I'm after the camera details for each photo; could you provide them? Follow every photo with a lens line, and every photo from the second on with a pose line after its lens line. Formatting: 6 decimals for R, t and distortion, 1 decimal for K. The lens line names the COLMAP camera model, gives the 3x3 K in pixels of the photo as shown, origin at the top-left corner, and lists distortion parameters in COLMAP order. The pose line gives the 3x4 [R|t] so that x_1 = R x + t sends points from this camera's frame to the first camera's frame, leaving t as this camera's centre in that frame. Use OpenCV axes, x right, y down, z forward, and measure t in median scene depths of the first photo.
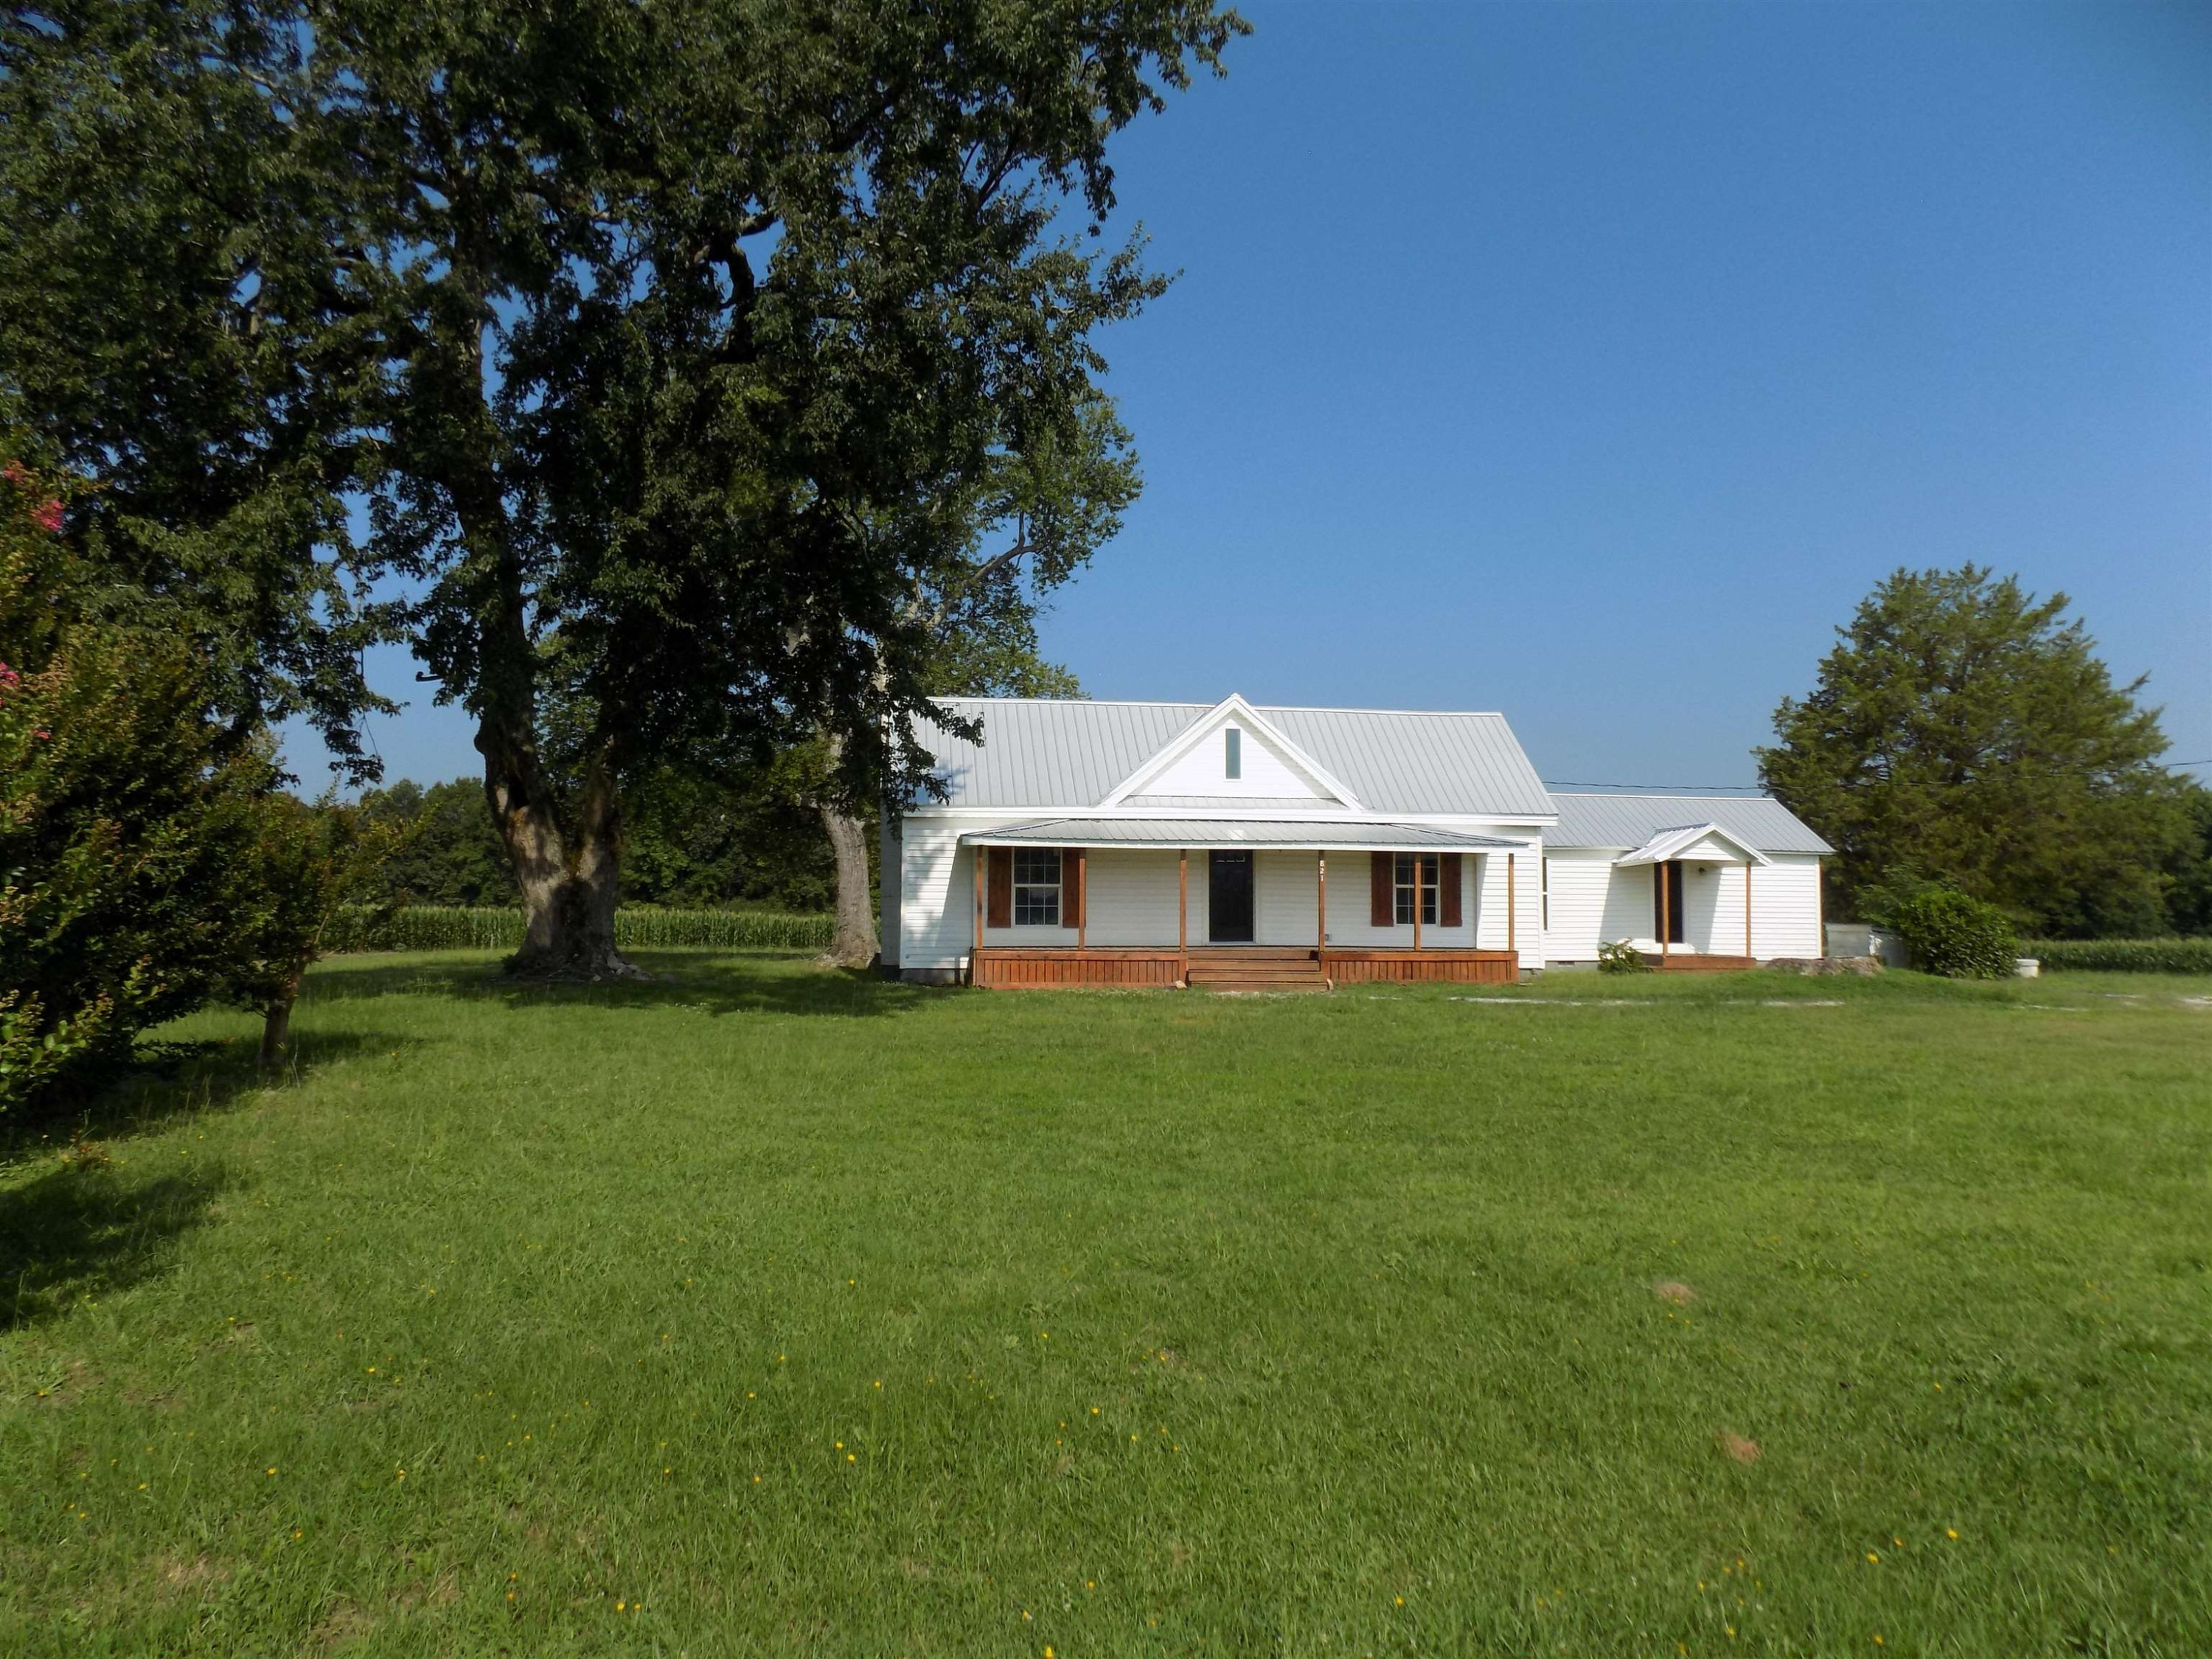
lens RADIAL K [[1546.1, 0, 1106.0], [0, 1546.1, 829.5], [0, 0, 1]] dist [0.054846, 0.081810]
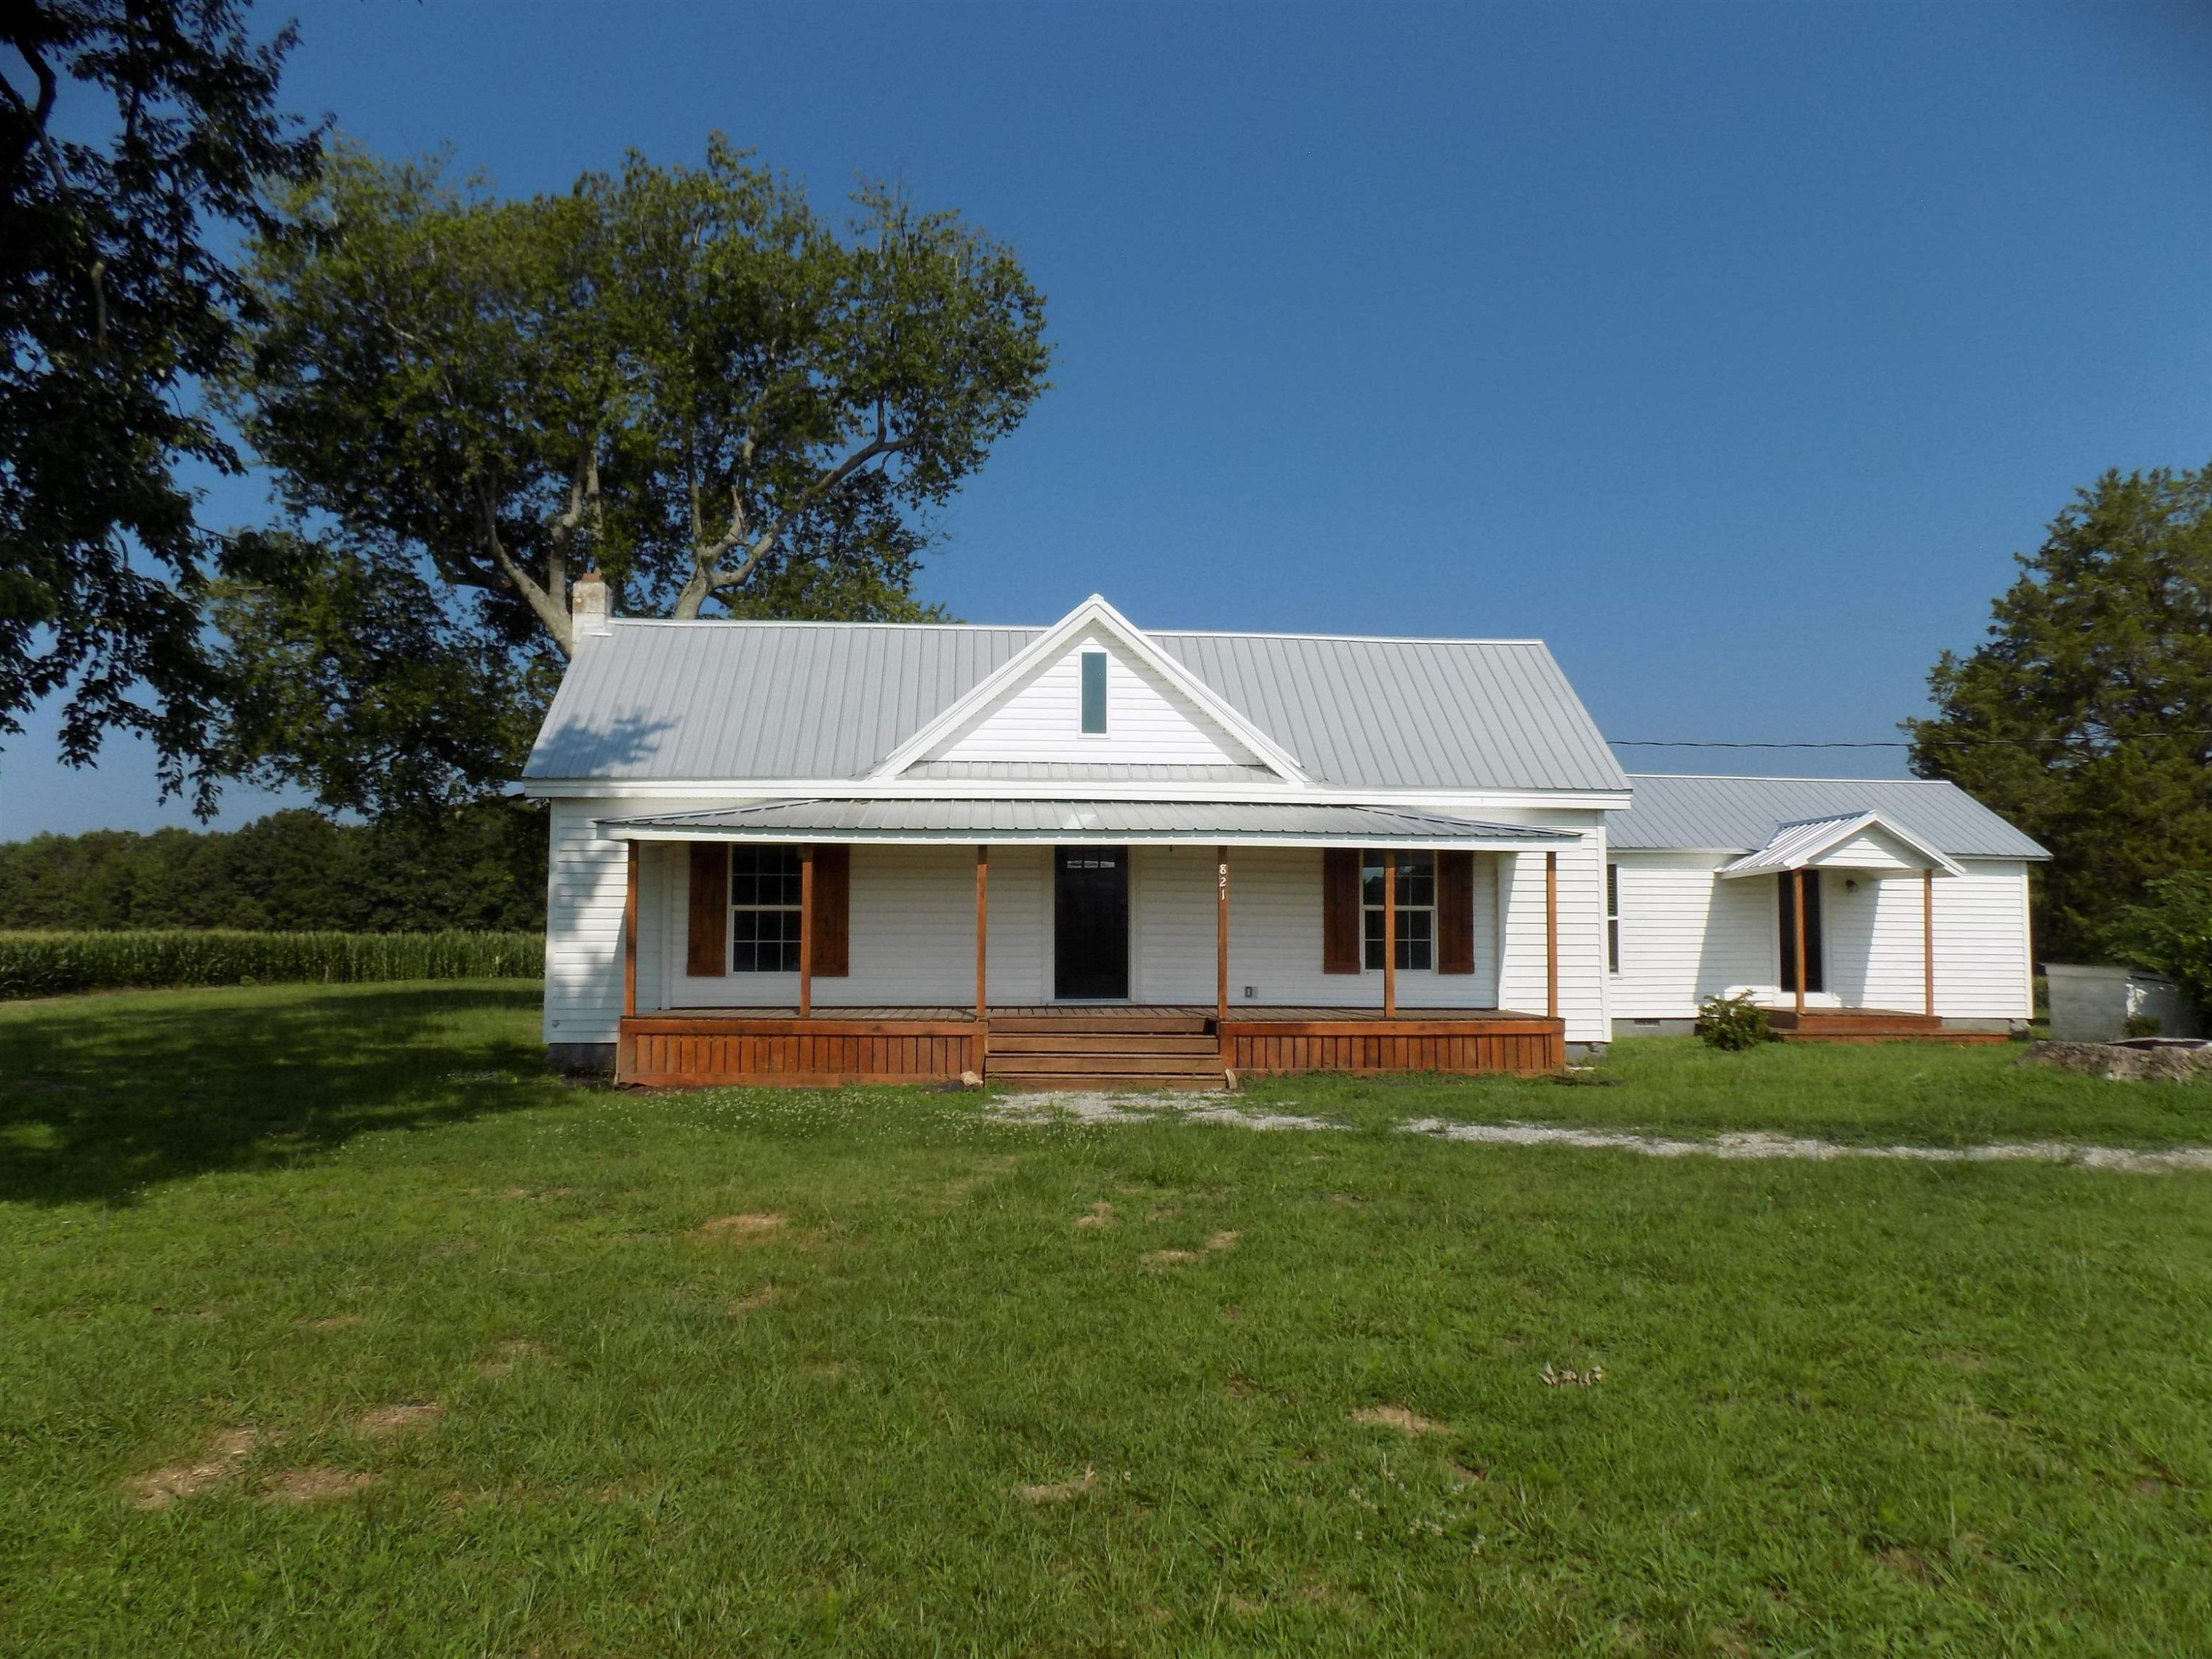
lens RADIAL K [[1495.7, 0, 1106.0], [0, 1495.7, 829.5], [0, 0, 1]] dist [0.029075, 0.059886]
pose [[0.998426, -0.003837, -0.055954, 0.104873], [0.003009, 0.999885, -0.014870, 0.012425], [0.056005, 0.014679, 0.998323, 0.356285]]
